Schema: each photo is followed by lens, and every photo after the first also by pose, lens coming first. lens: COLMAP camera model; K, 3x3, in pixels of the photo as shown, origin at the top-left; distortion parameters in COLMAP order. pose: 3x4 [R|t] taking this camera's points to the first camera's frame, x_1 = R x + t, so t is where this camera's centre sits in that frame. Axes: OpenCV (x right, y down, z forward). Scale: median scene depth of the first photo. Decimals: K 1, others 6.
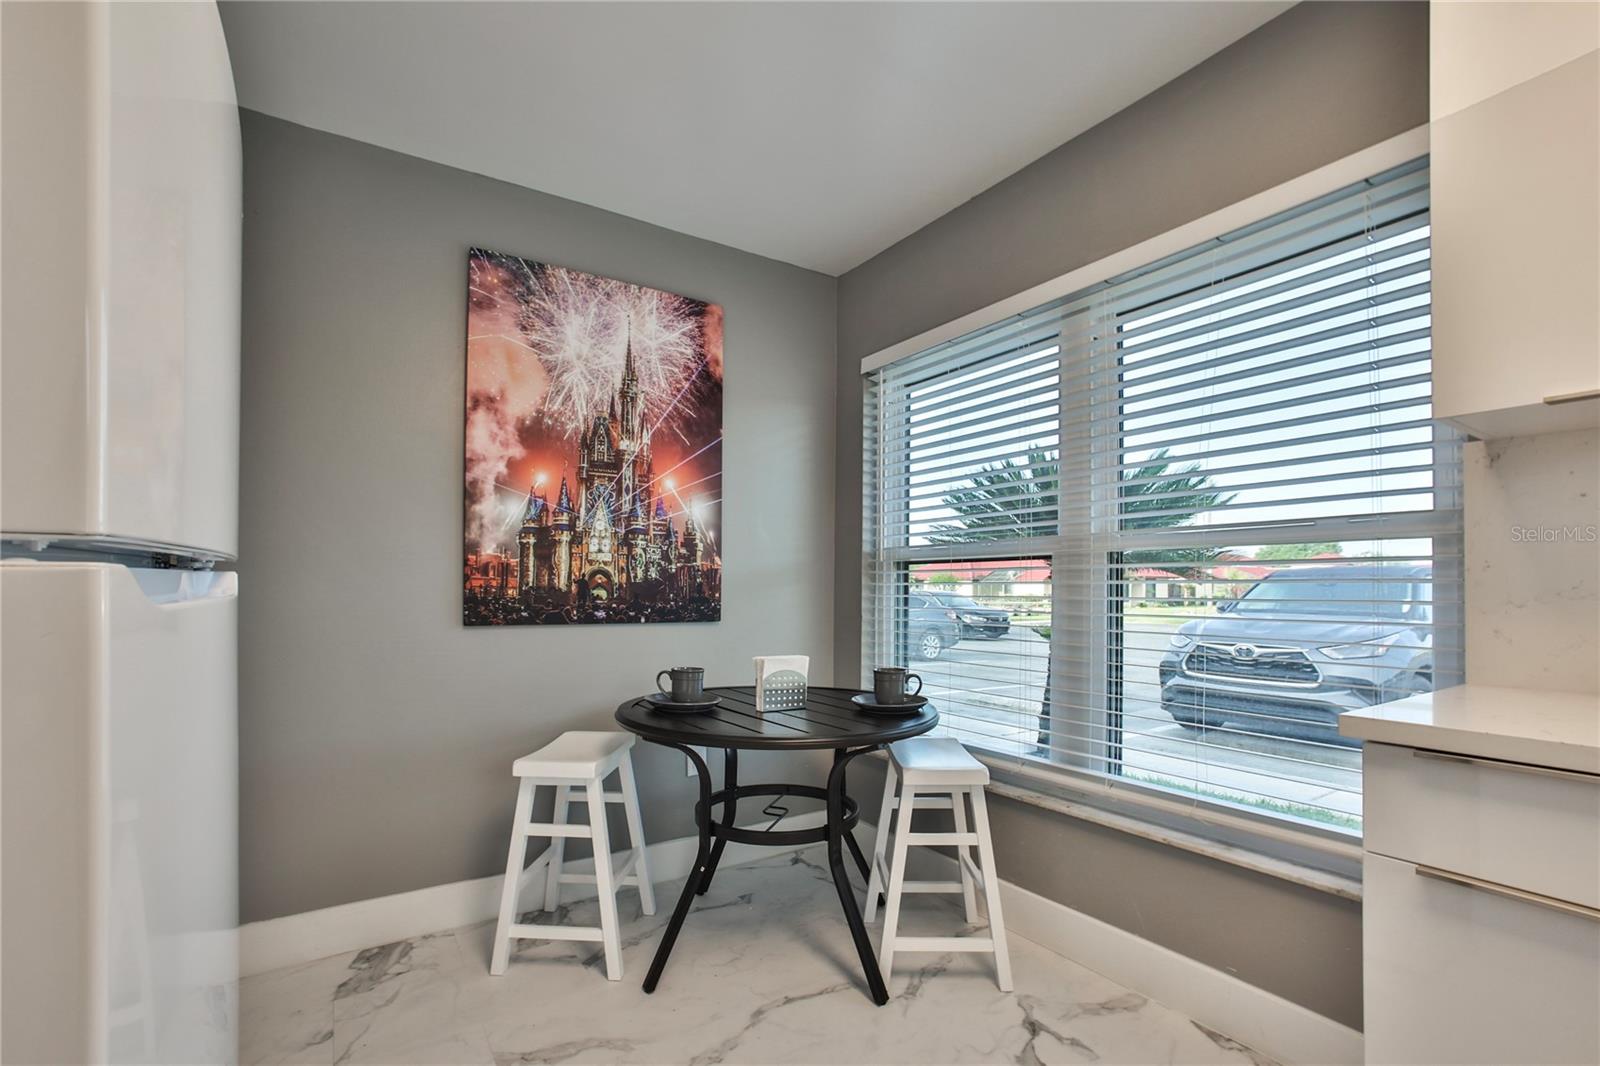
lens RADIAL K [[769.9, 0, 800.9], [0, 769.9, 586.7], [0, 0, 1]] dist [-0.004100, -0.000182]
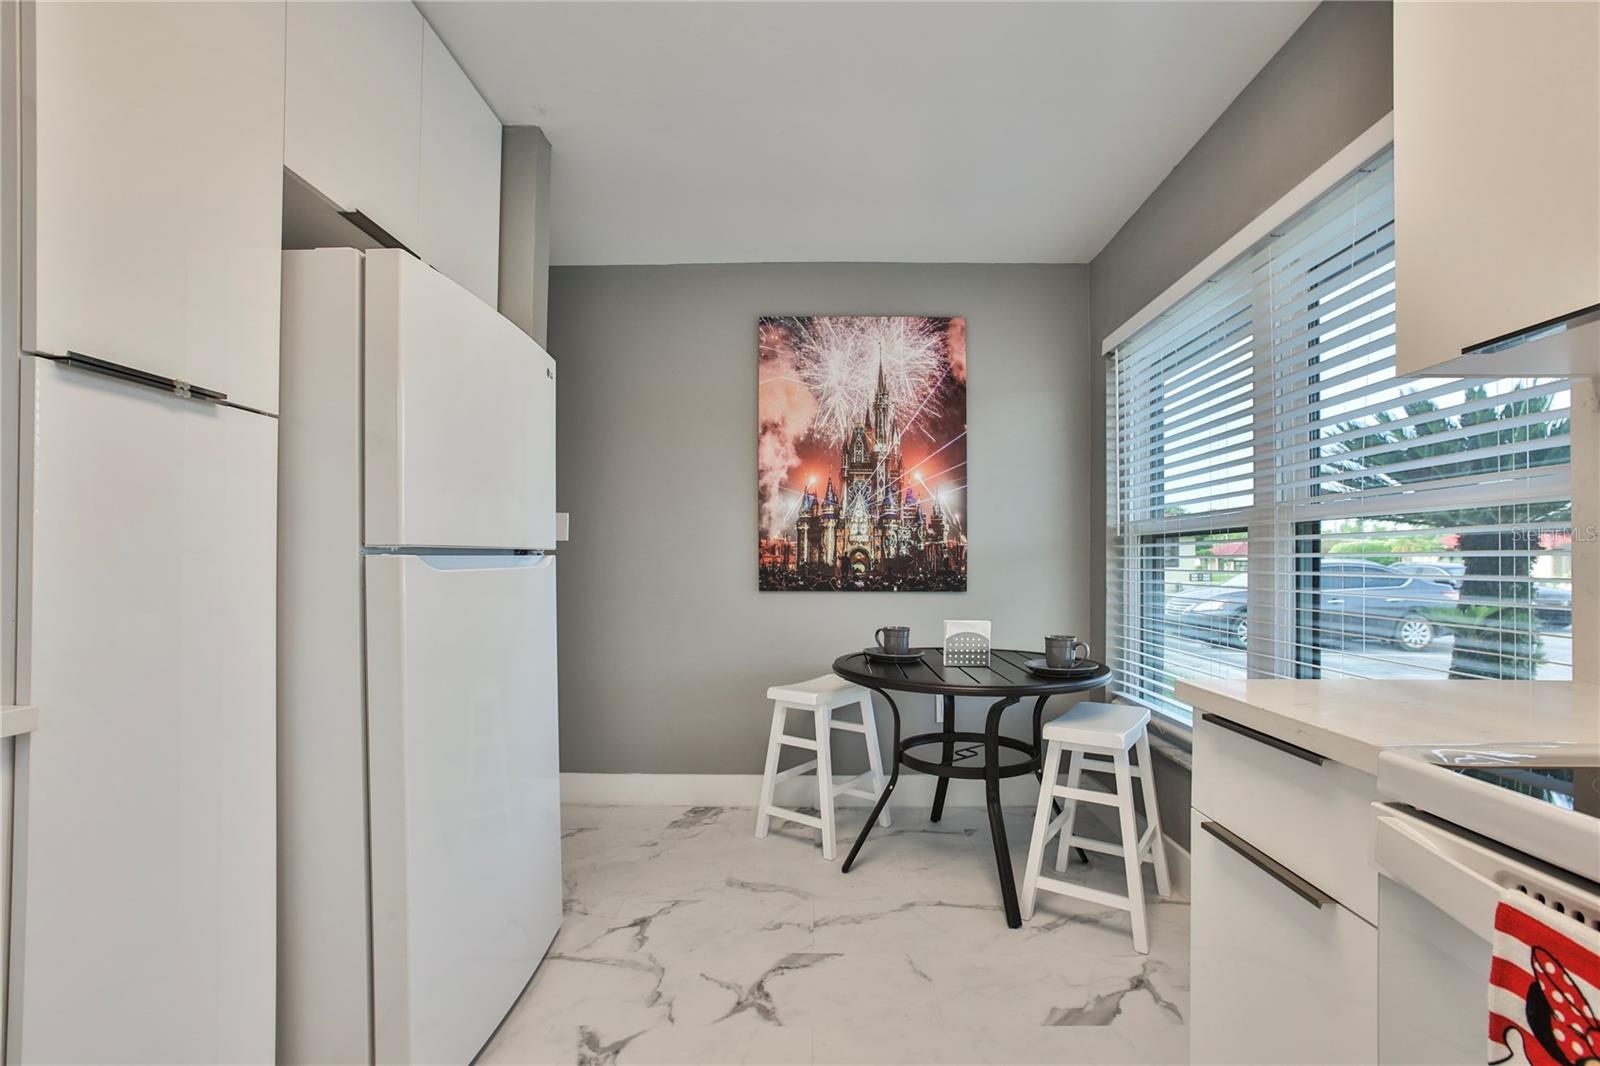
lens RADIAL K [[730.2, 0, 804.6], [0, 730.2, 568.0], [0, 0, 1]] dist [0.002700, 0.000387]
pose [[0.833695, -0.000008, -0.552225, 0.330955], [0.005203, 0.999956, 0.007839, 0.000076], [0.552201, -0.009409, 0.833658, -0.050666]]
